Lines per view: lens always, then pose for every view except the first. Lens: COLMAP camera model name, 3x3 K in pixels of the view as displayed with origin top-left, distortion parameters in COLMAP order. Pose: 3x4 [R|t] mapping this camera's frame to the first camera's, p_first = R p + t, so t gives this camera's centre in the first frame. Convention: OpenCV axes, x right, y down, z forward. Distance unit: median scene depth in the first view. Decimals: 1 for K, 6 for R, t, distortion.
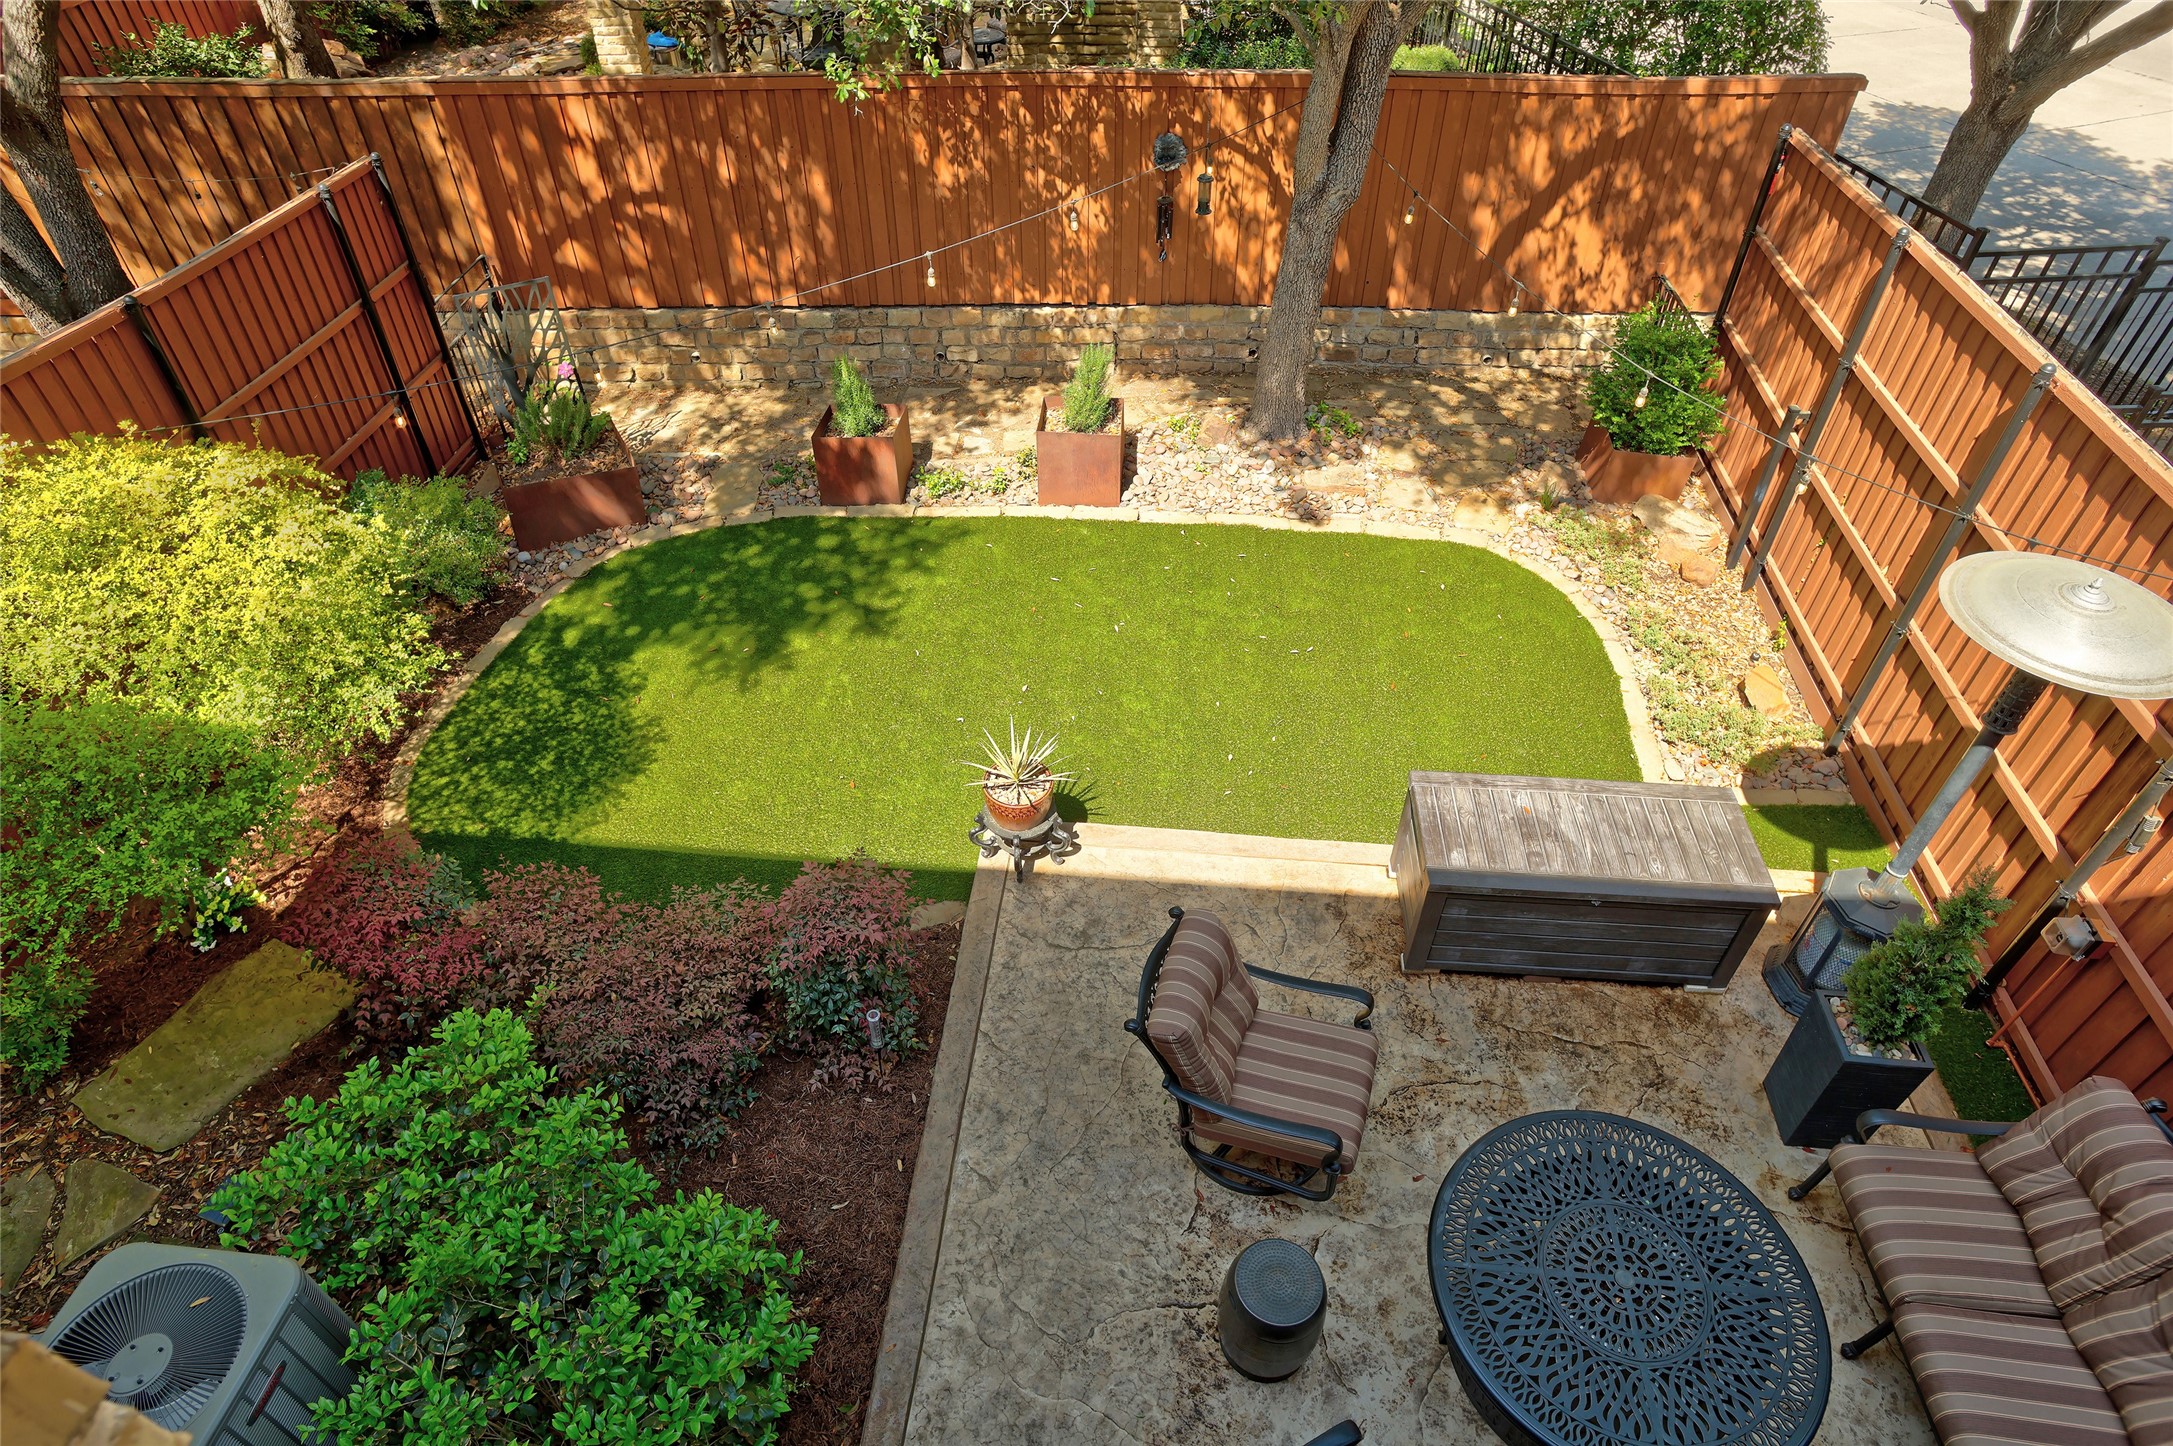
lens RADIAL K [[1243.8, 0, 1079.1], [0, 1243.8, 696.9], [0, 0, 1]] dist [-0.075685, 0.050684]
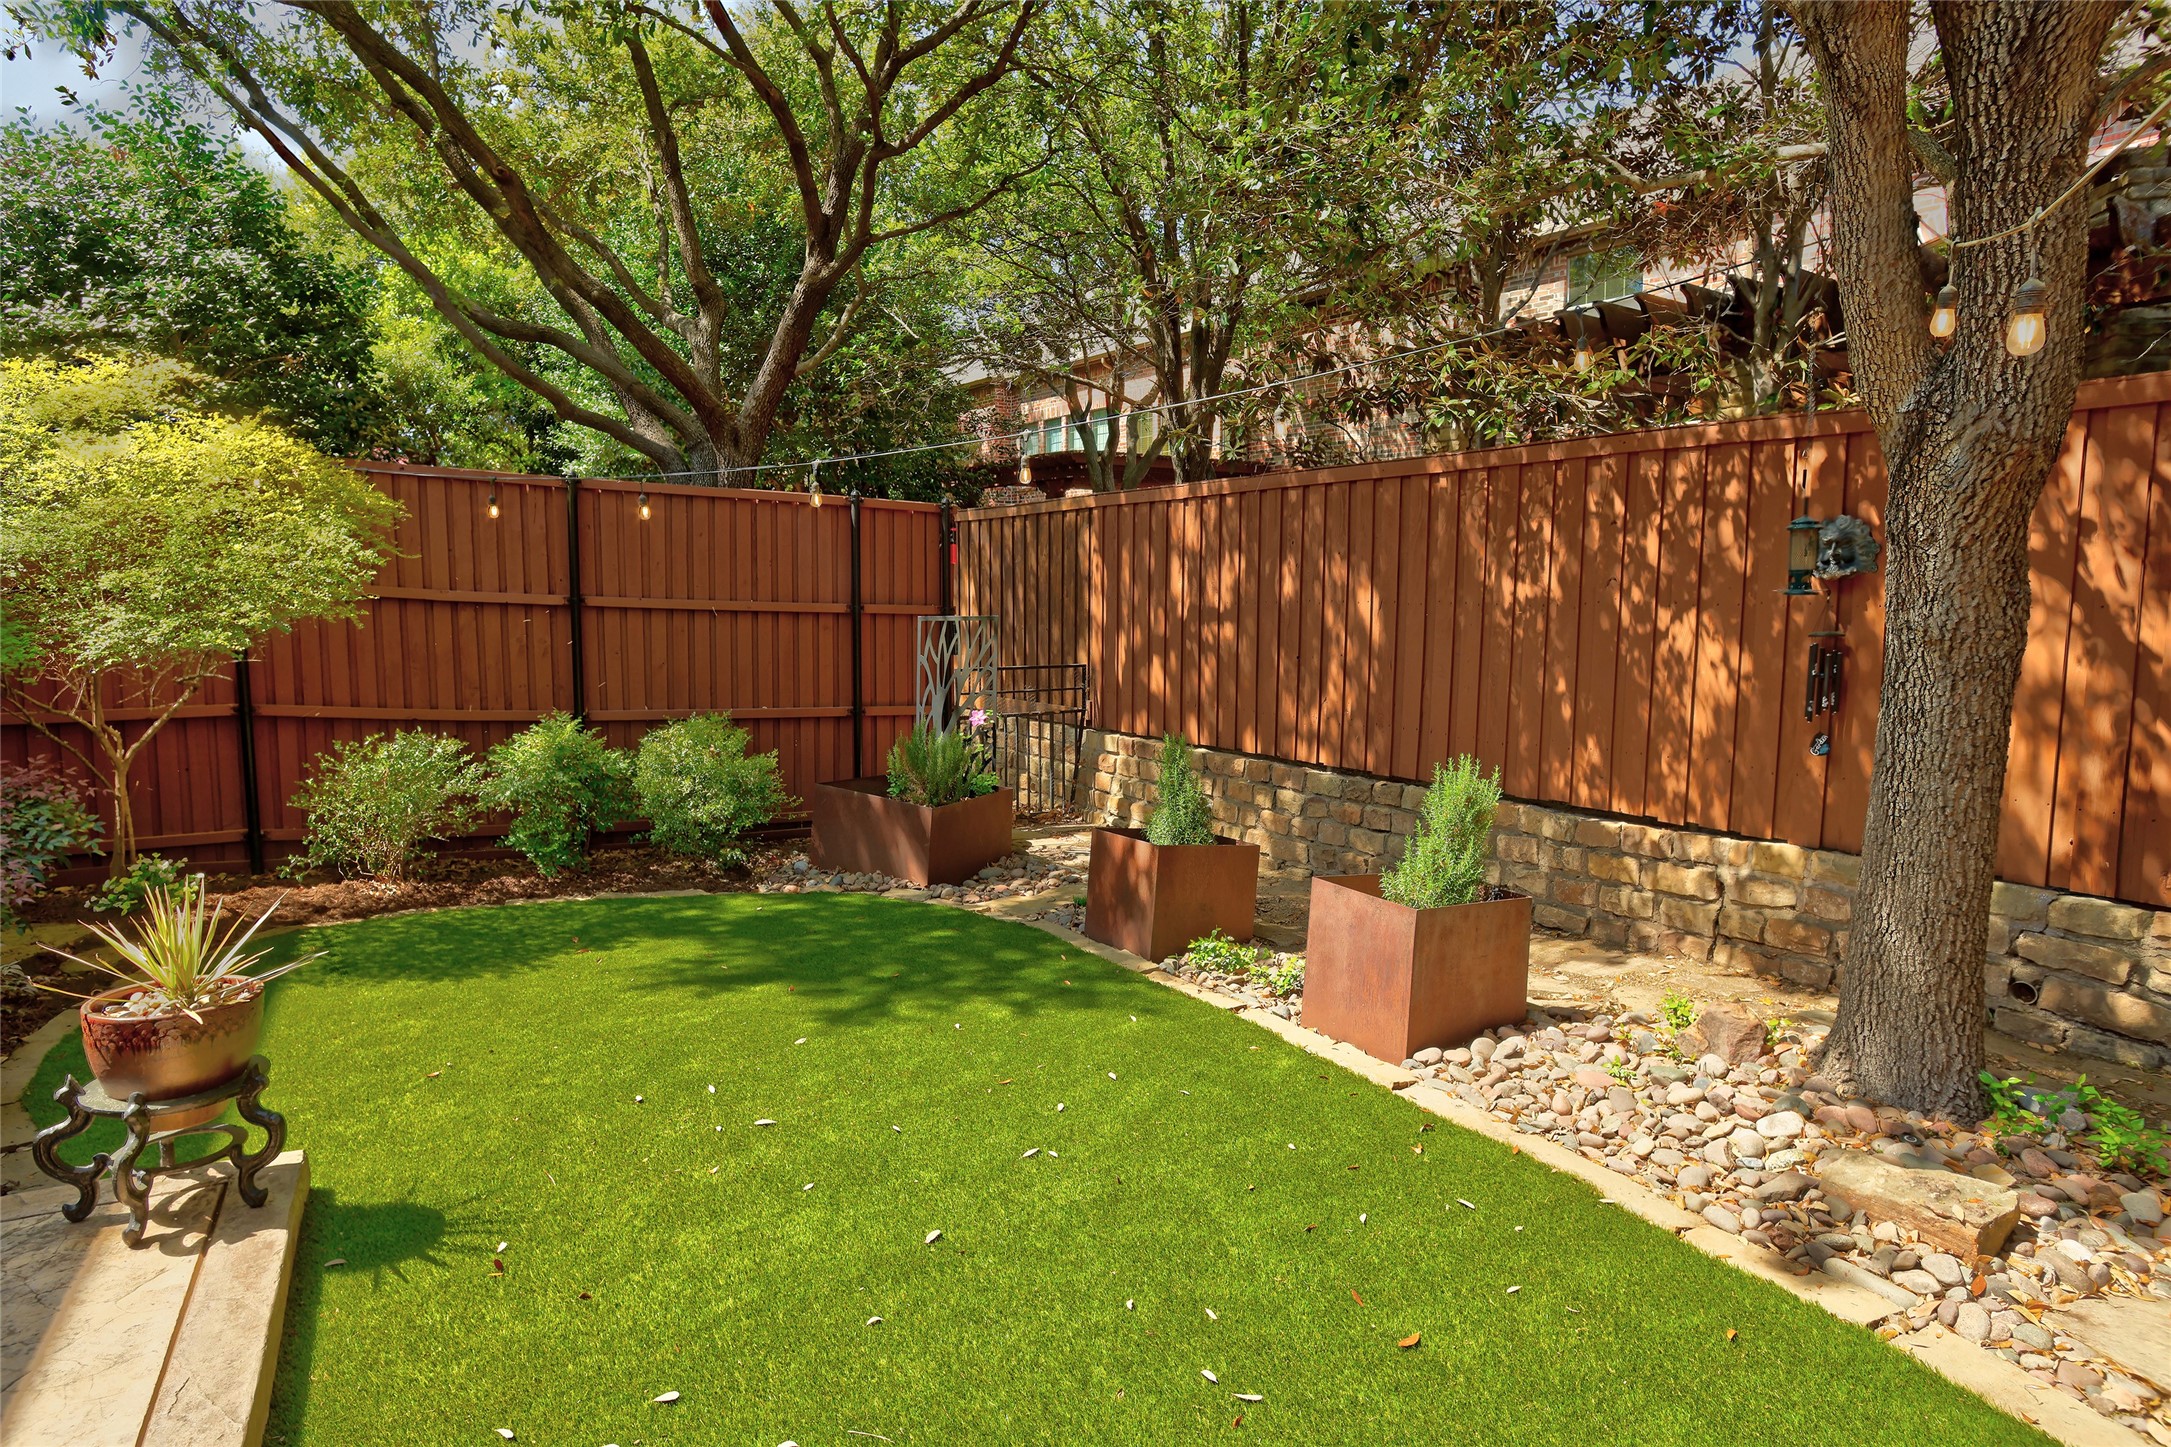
lens RADIAL K [[1263.8, 0, 1080.6], [0, 1263.8, 705.3], [0, 0, 1]] dist [-0.075774, 0.053933]
pose [[0.553331, 0.083348, -0.828781, 0.339017], [-0.563014, 0.770701, -0.298386, -0.046034], [0.613873, 0.631722, 0.473379, 0.585904]]
